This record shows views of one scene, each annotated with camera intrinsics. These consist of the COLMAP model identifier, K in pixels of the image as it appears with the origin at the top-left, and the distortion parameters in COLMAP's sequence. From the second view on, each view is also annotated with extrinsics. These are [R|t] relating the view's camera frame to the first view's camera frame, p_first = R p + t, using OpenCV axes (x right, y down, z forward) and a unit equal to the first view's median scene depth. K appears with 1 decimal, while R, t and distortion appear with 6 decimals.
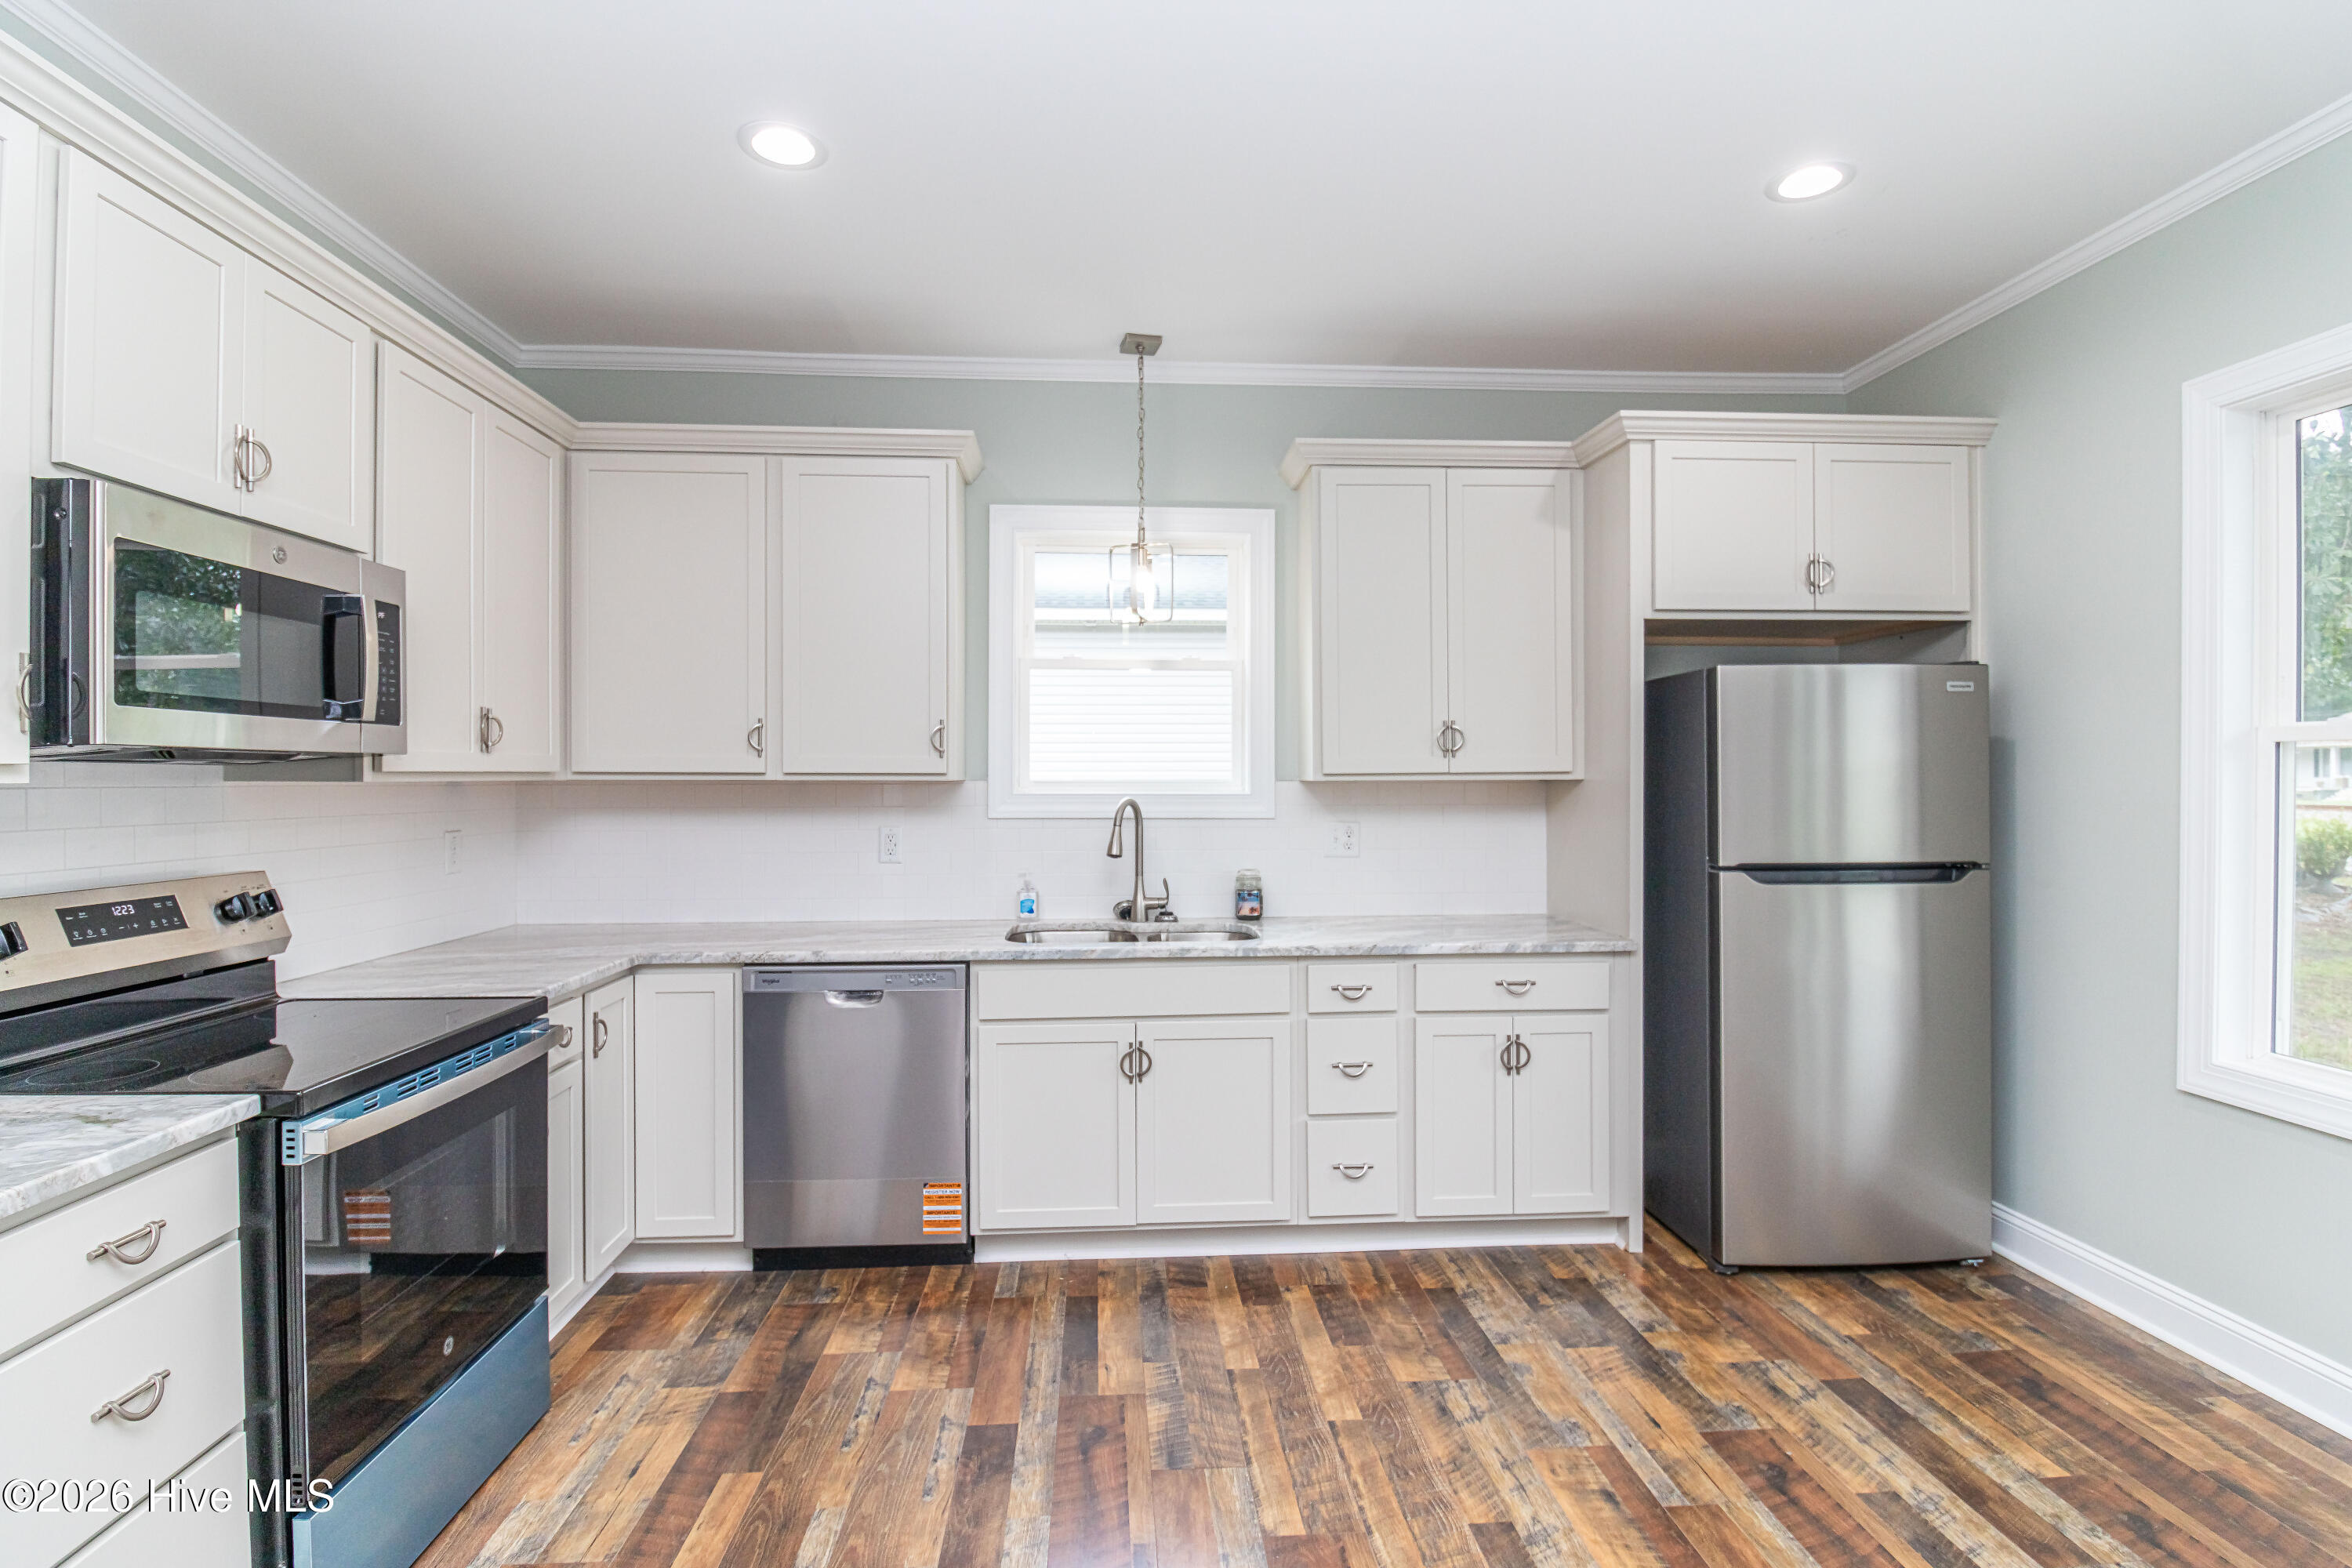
lens RADIAL K [[1117.8, 0, 1178.1], [0, 1117.8, 780.6], [0, 0, 1]] dist [-0.008583, -0.001996]
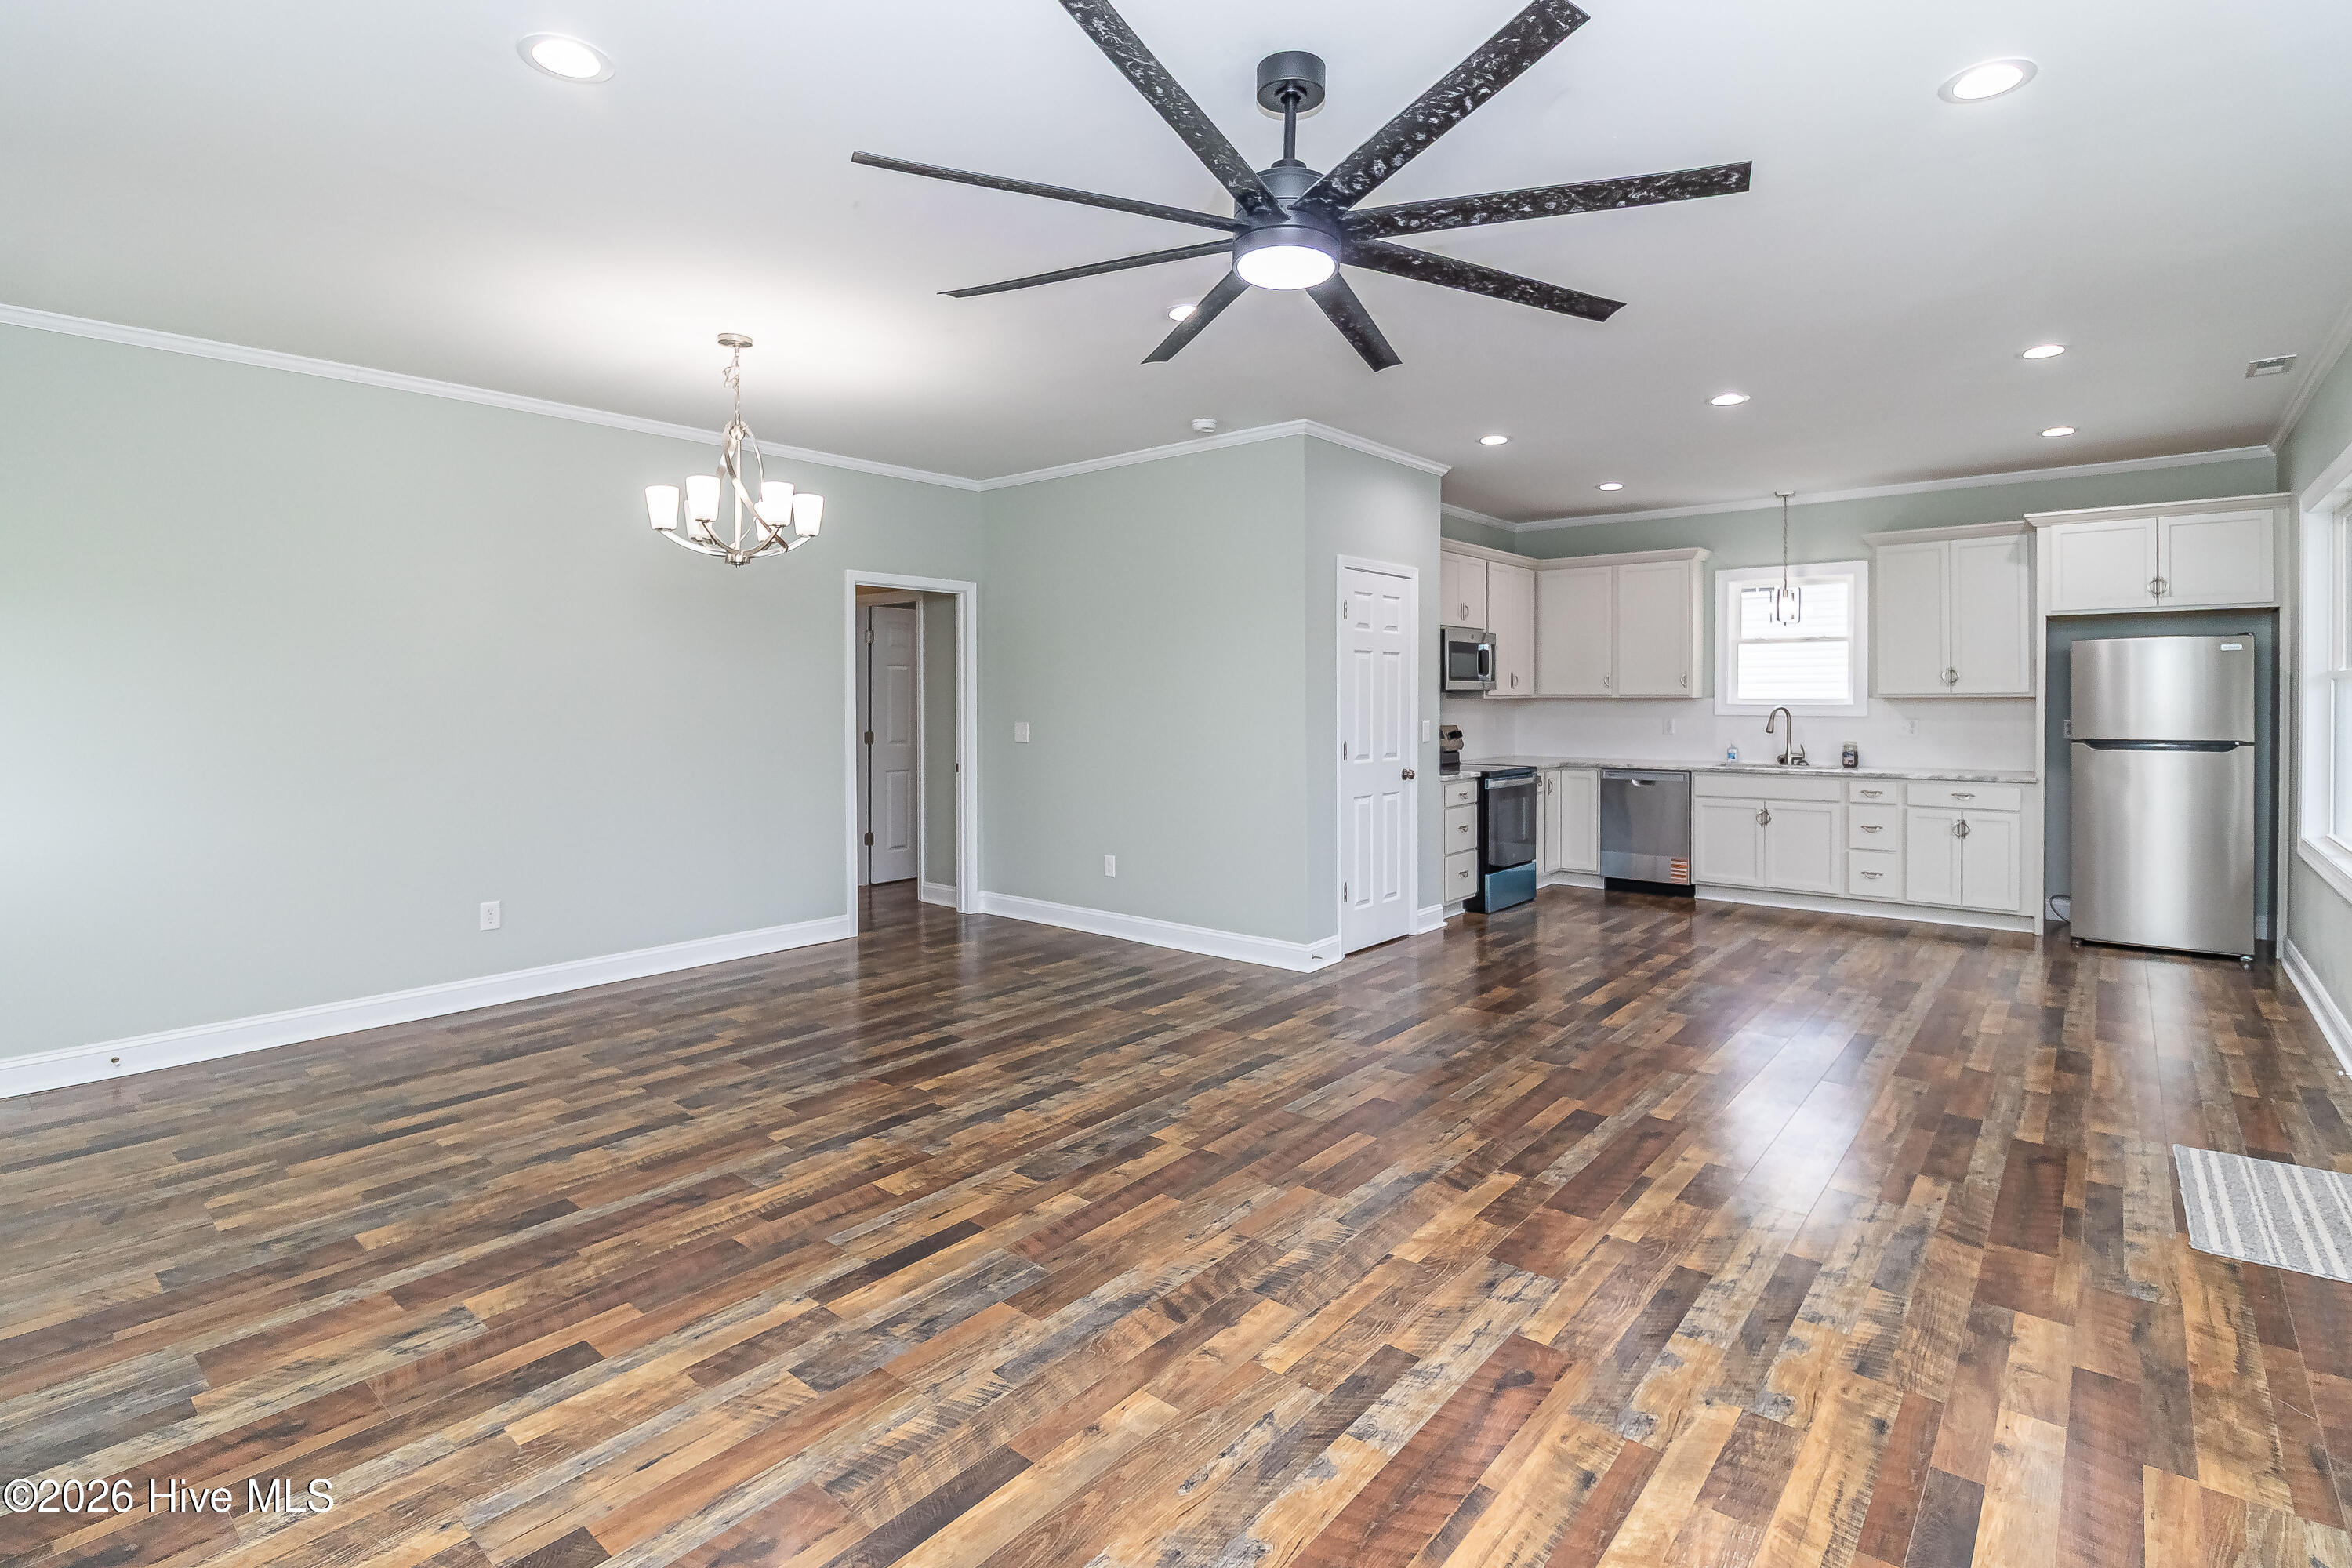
lens RADIAL K [[1117.8, 0, 1188.6], [0, 1117.8, 712.3], [0, 0, 1]] dist [-0.008583, -0.001996]
pose [[0.724599, 0.007772, -0.689127, 0.707539], [0.002339, 0.999903, 0.013736, -0.004617], [0.689167, -0.011565, 0.724510, -1.550640]]
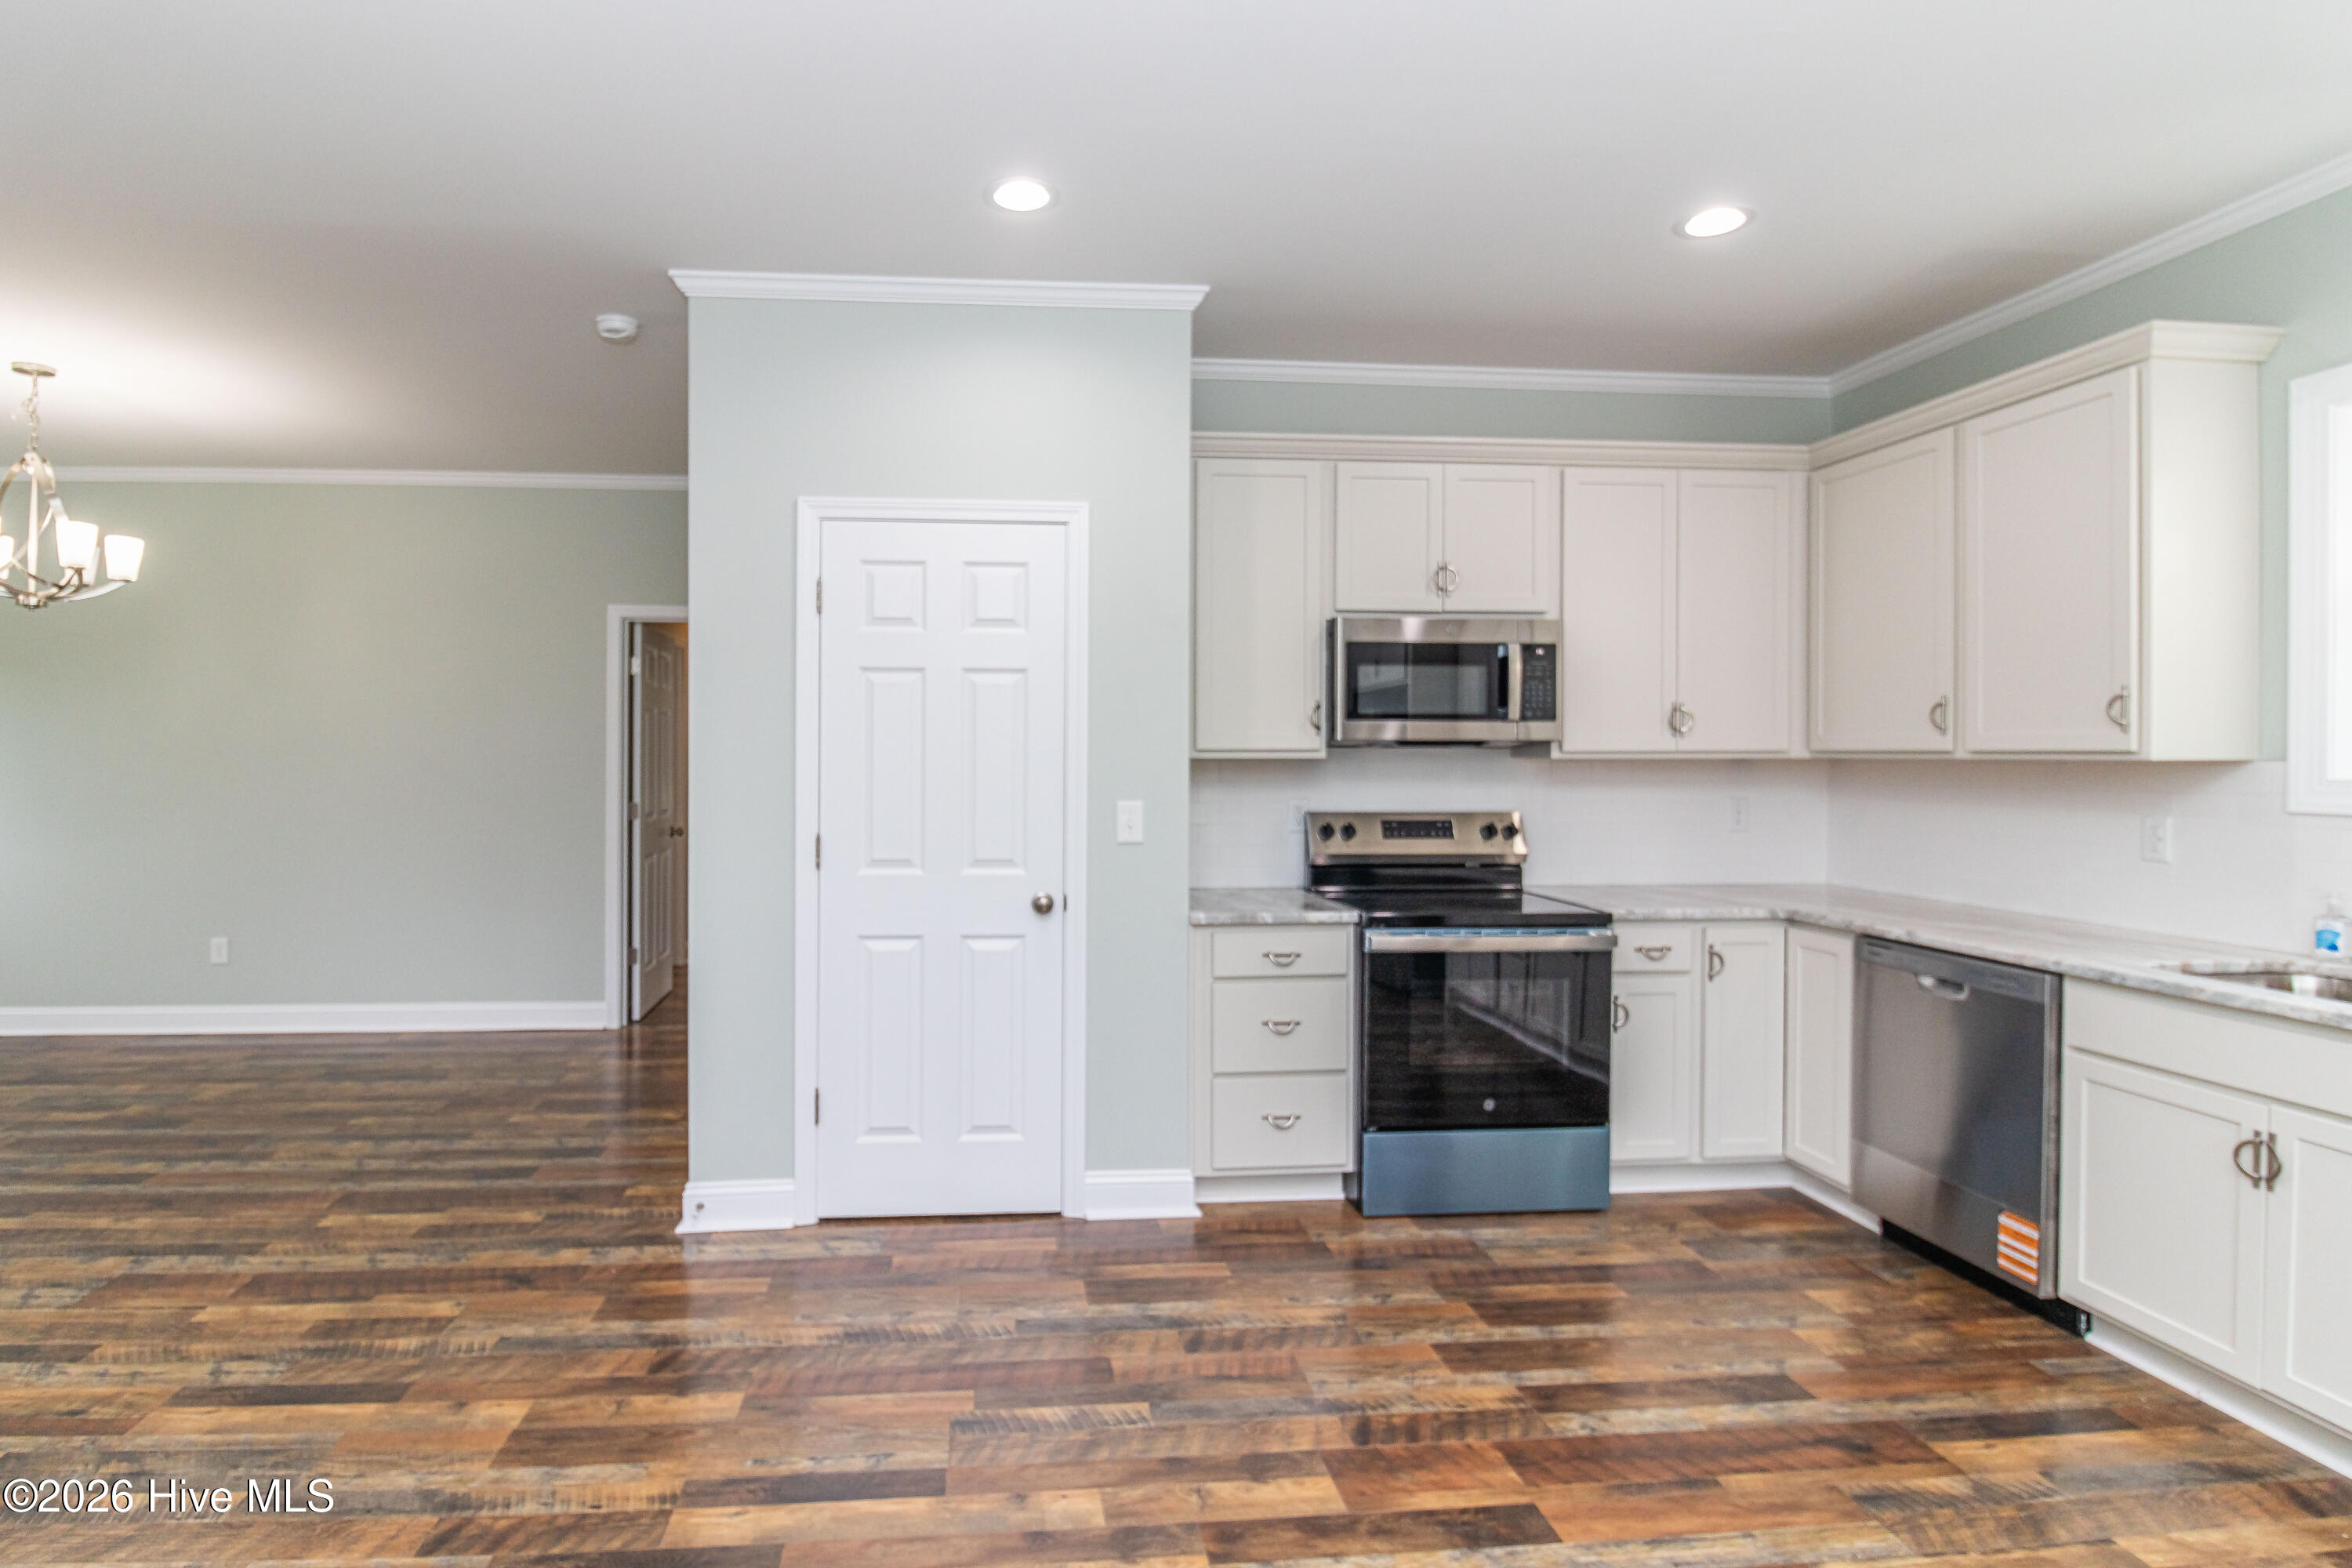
lens RADIAL K [[1117.8, 0, 1039.8], [0, 1117.8, 764.1], [0, 0, 1]] dist [-0.008583, -0.001996]
pose [[0.006935, 0.009223, -0.999933, 0.646890], [-0.002731, 0.999954, 0.009204, -0.002290], [0.999972, 0.002667, 0.006960, 0.219823]]
